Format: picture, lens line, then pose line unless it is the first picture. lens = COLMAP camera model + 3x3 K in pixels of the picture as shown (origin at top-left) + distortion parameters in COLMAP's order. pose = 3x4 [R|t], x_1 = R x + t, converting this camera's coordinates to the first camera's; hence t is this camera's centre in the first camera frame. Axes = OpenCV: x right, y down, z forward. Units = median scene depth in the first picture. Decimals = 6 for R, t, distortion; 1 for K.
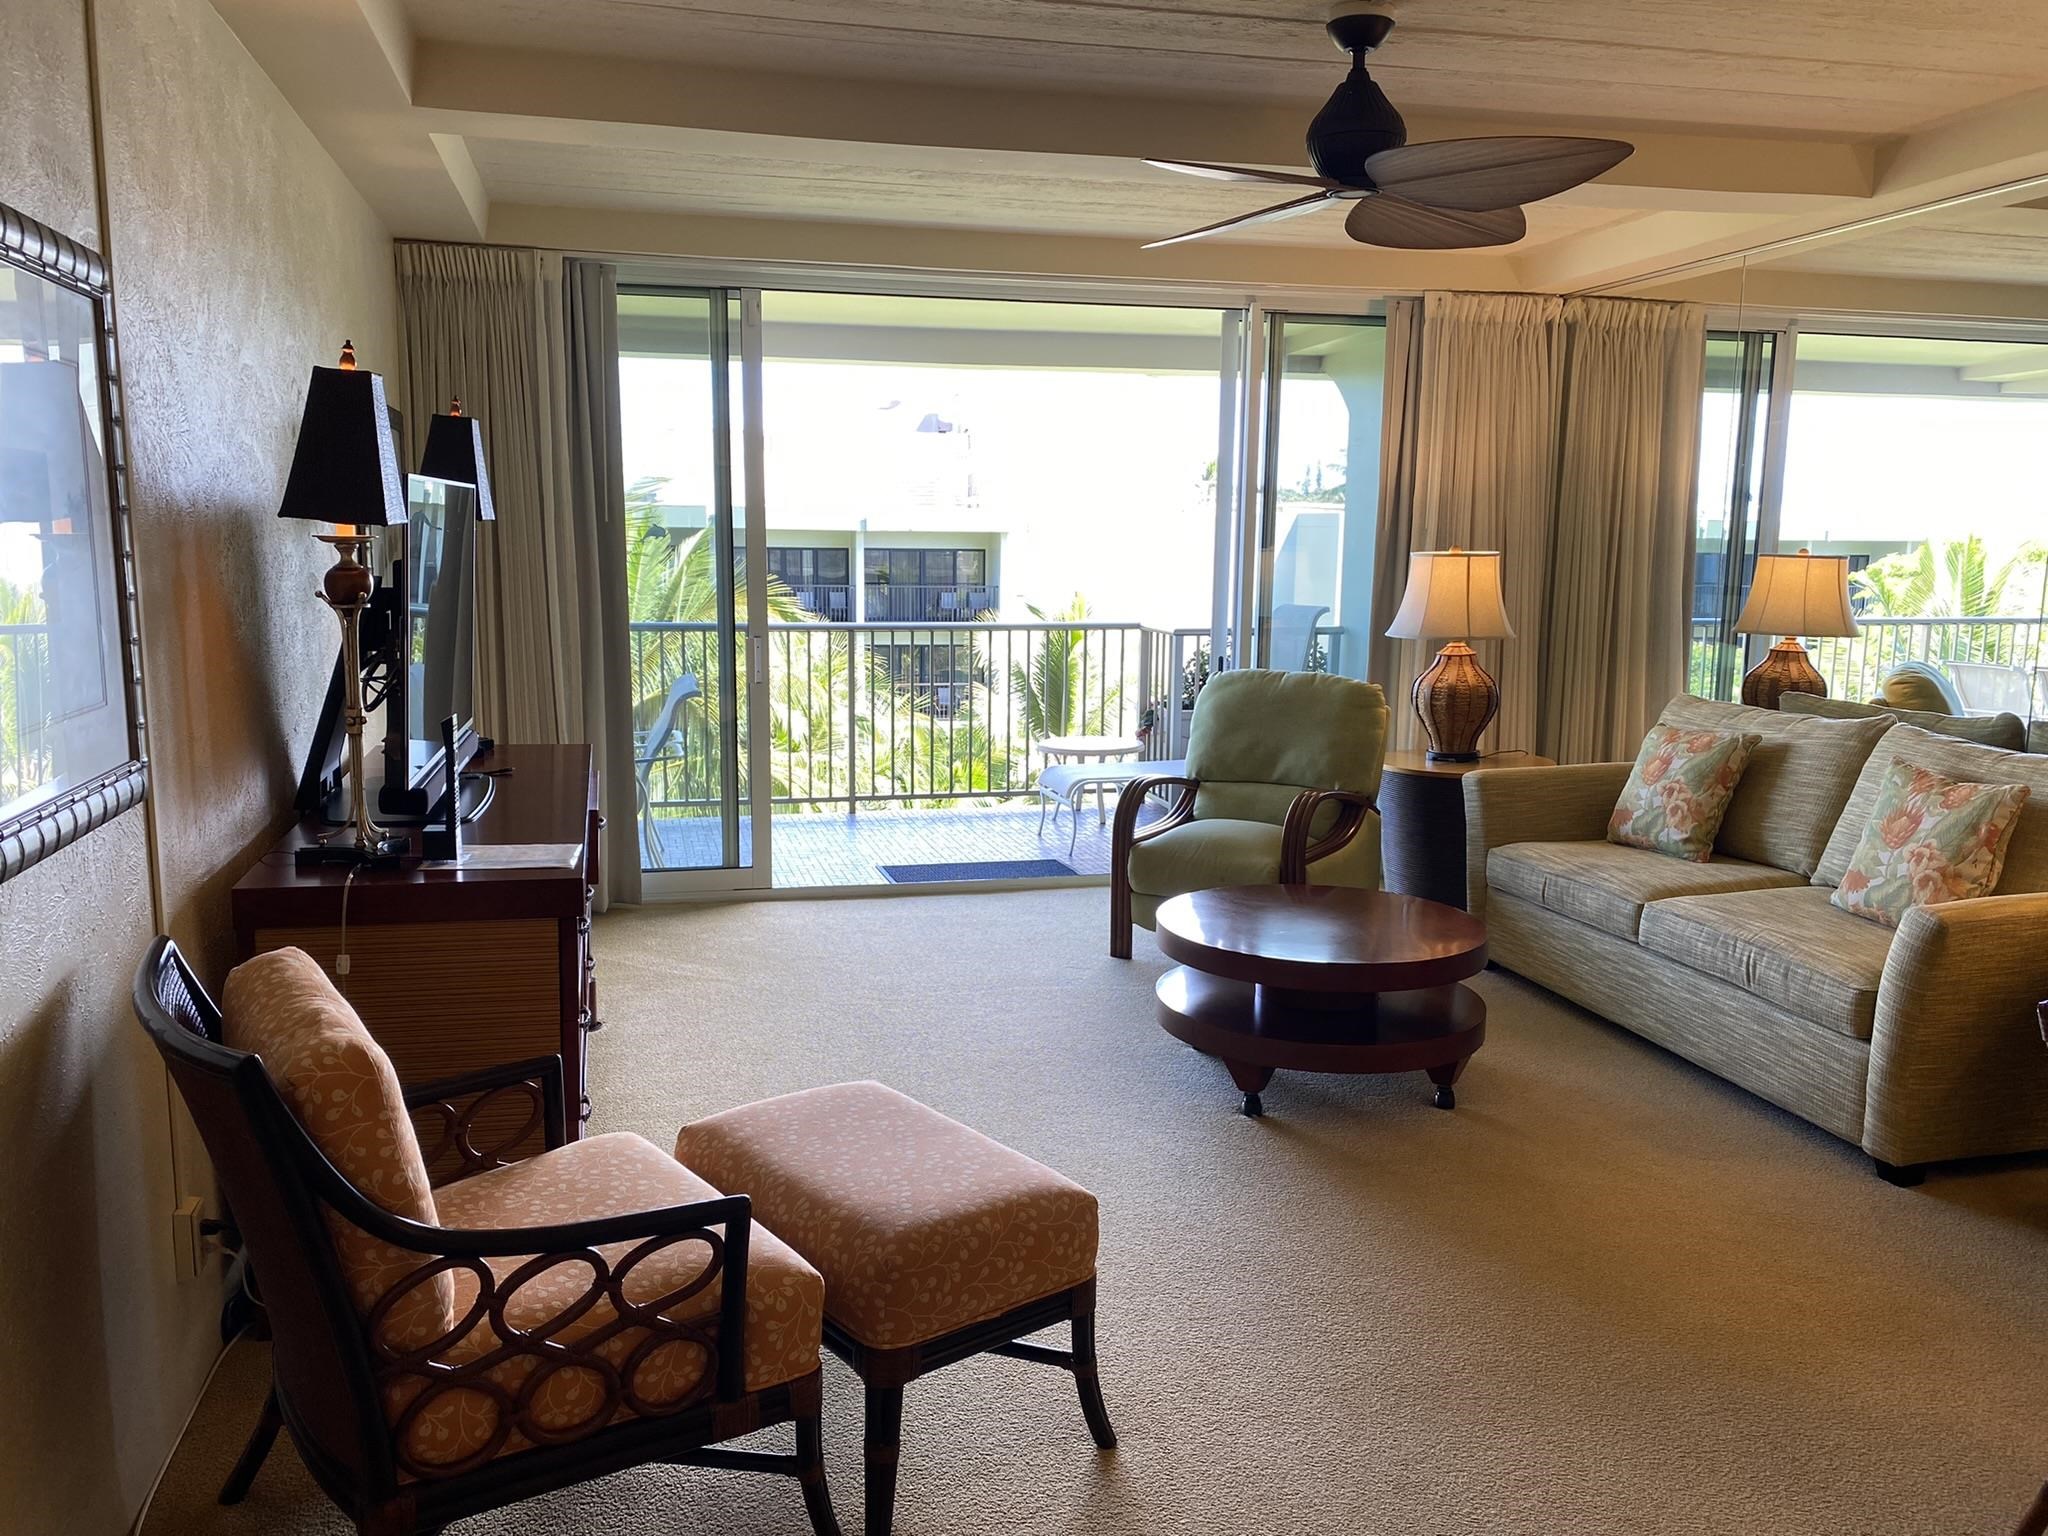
lens RADIAL K [[1565.7, 0, 1009.3], [0, 1565.7, 783.6], [0, 0, 1]] dist [0.021631, -0.031468]
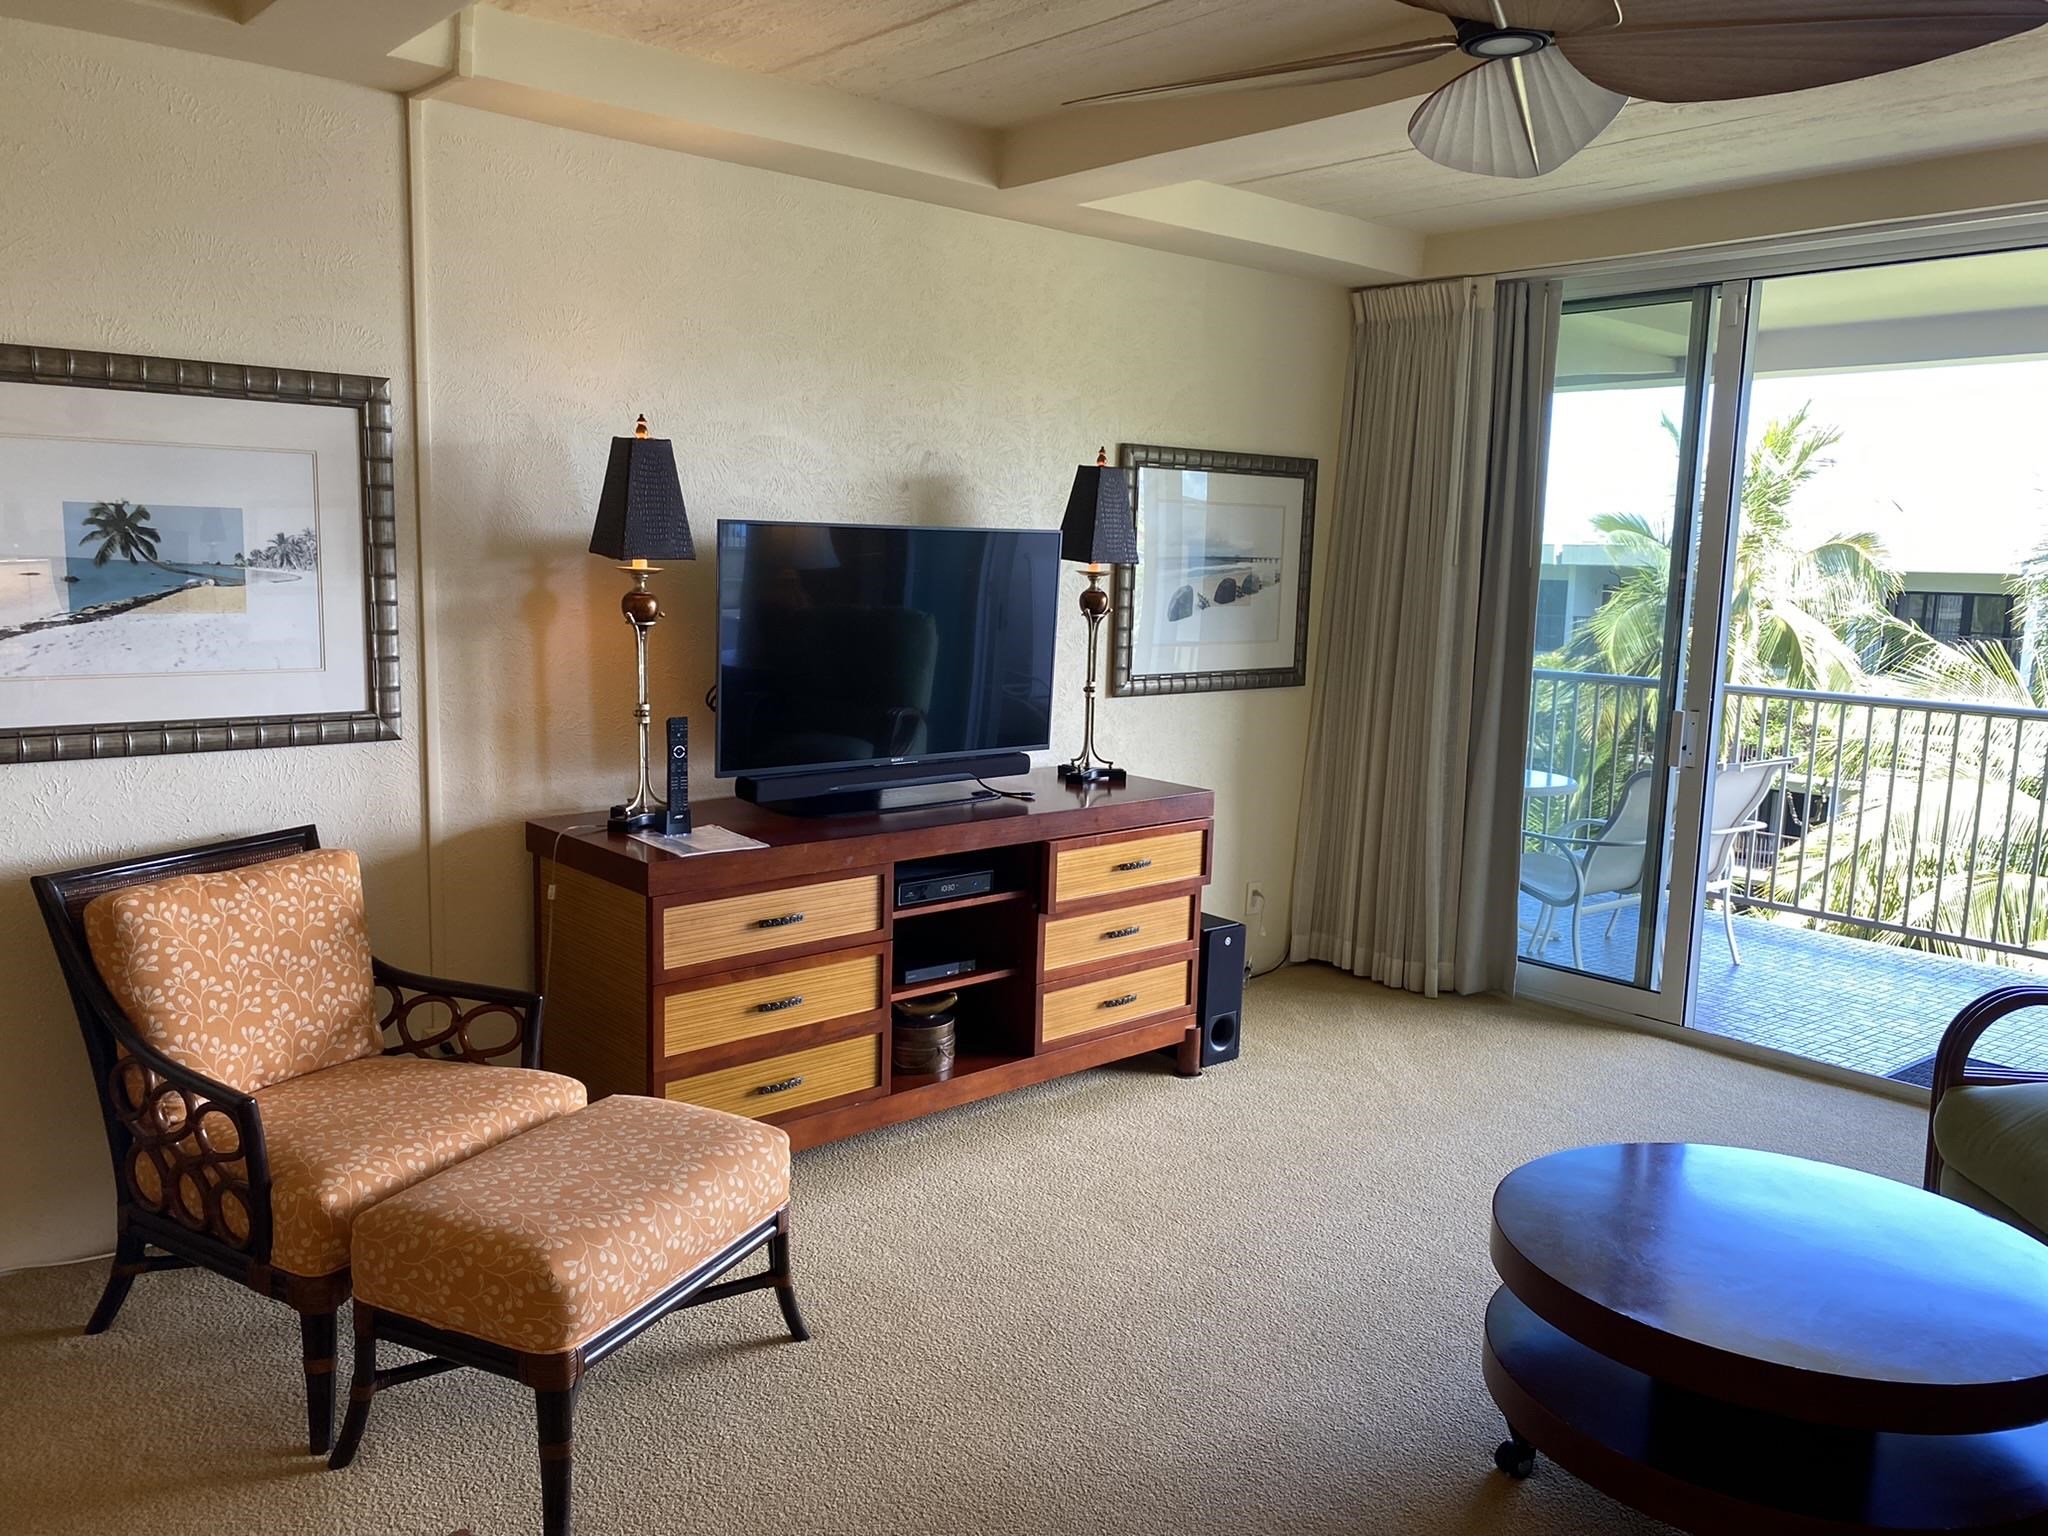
lens RADIAL K [[1565.7, 0, 1009.9], [0, 1565.7, 789.1], [0, 0, 1]] dist [0.021631, -0.031468]
pose [[0.463355, 0.137304, -0.875471, 0.382916], [-0.160701, 0.984563, 0.069361, -0.053981], [0.871480, 0.108550, 0.478267, 0.306902]]
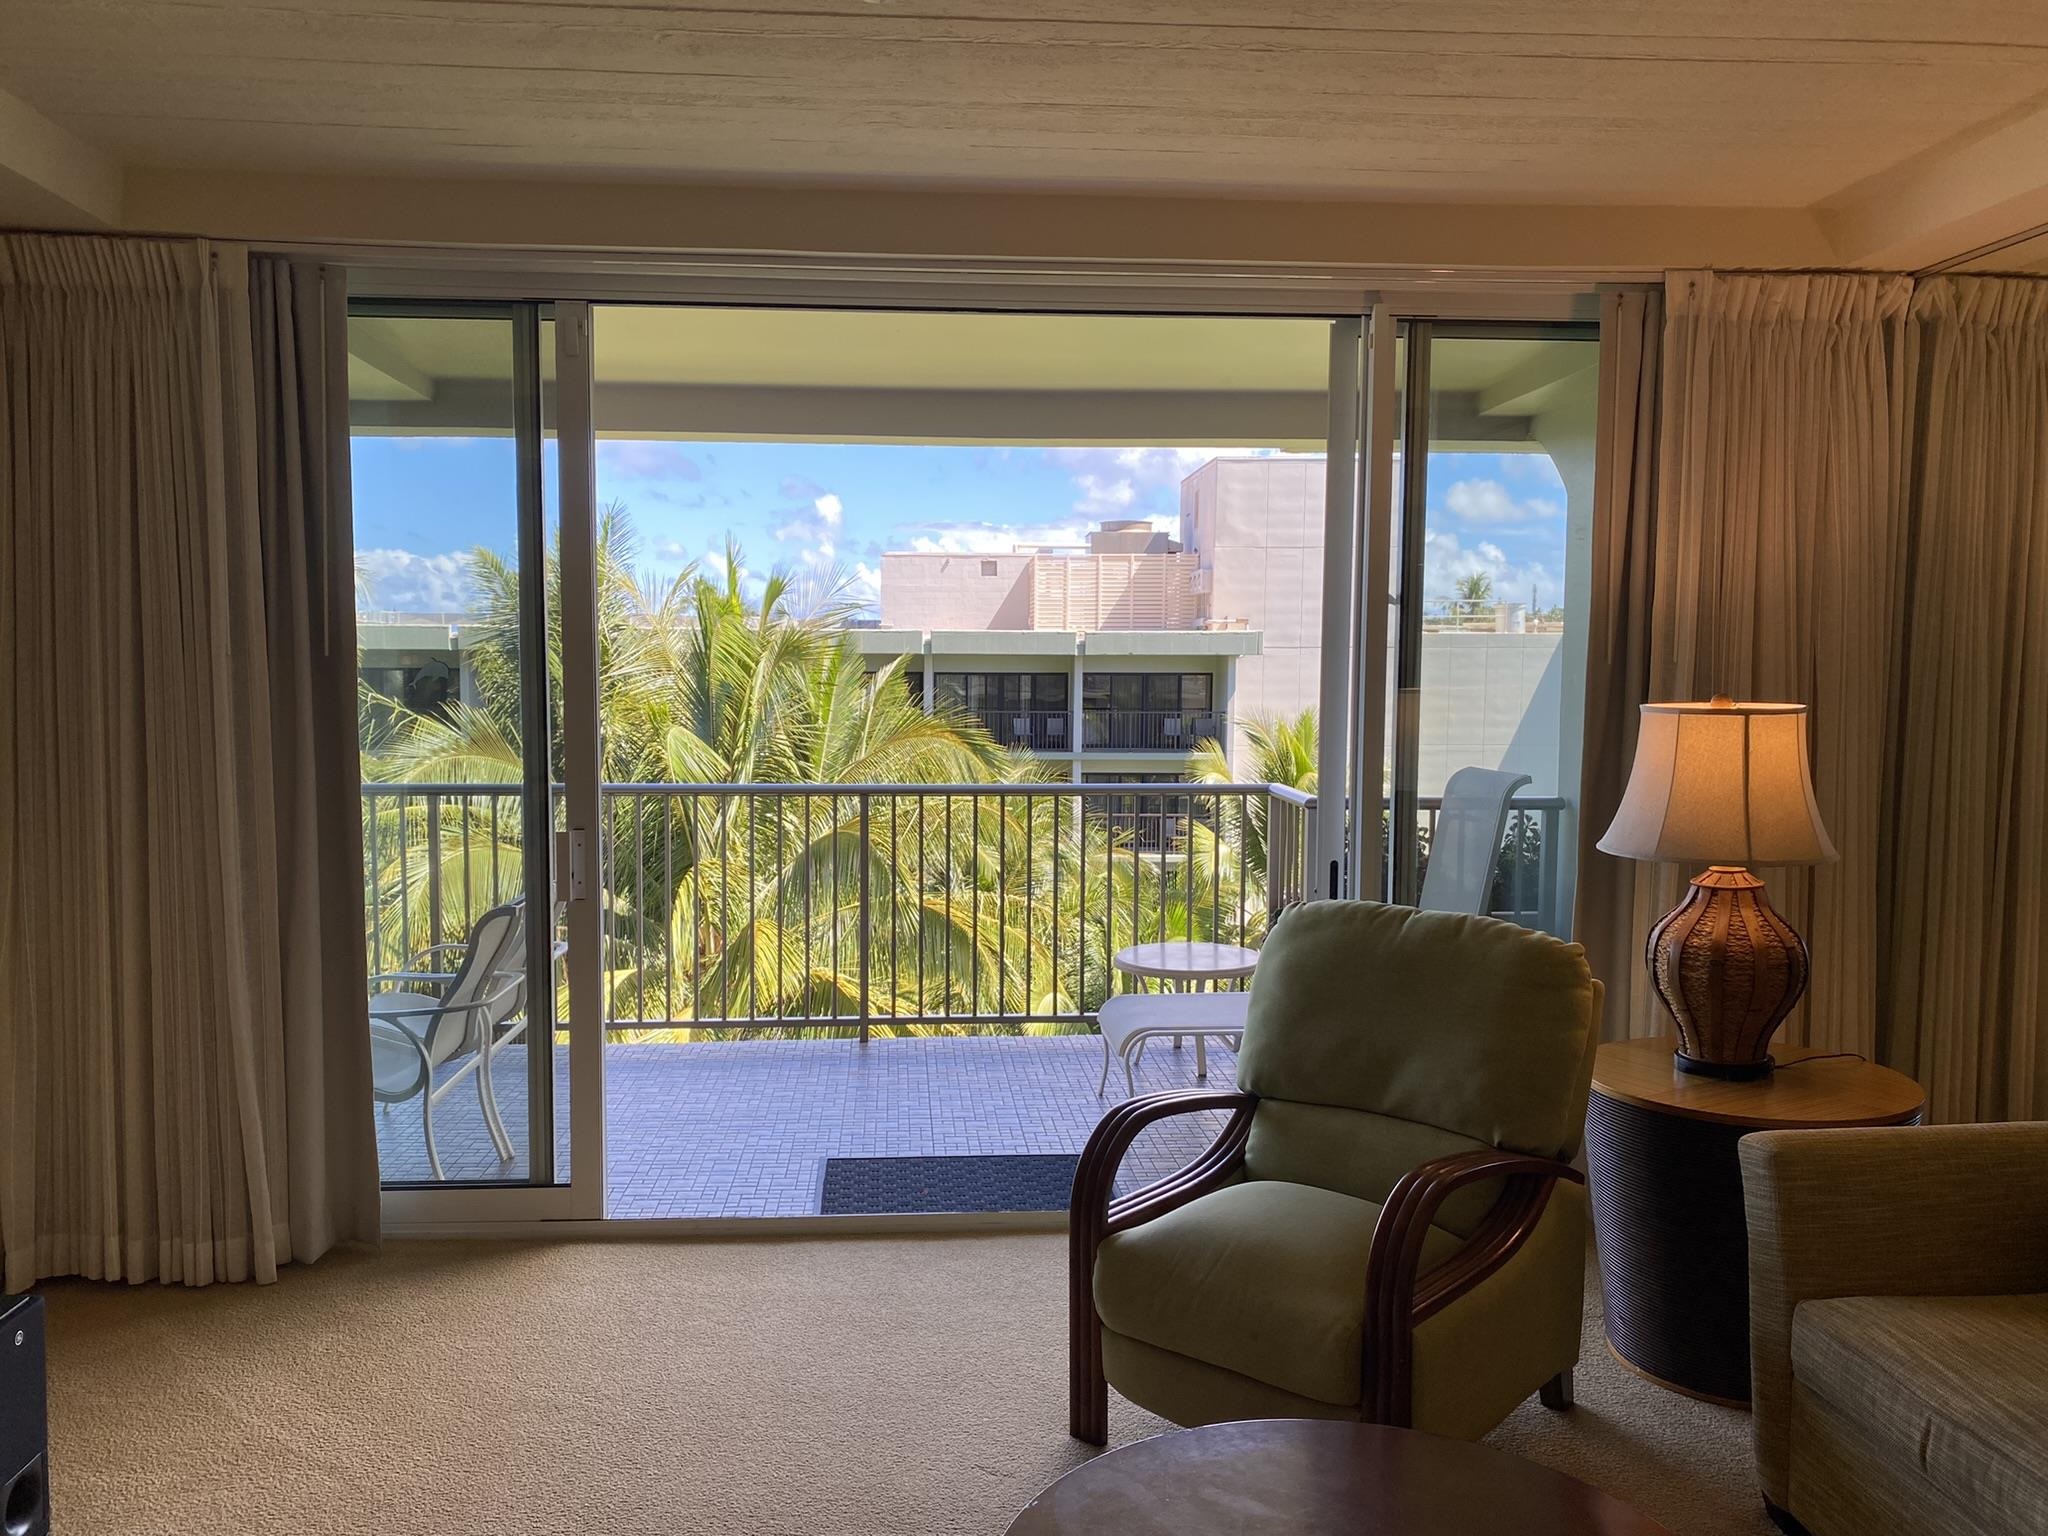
lens RADIAL K [[1565.7, 0, 1004.3], [0, 1565.7, 785.3], [0, 0, 1]] dist [0.021631, -0.031468]
pose [[0.986517, 0.011396, -0.163260, 0.115846], [-0.023720, 0.996996, -0.073737, -0.068081], [0.161929, 0.076615, 0.983824, 0.384440]]
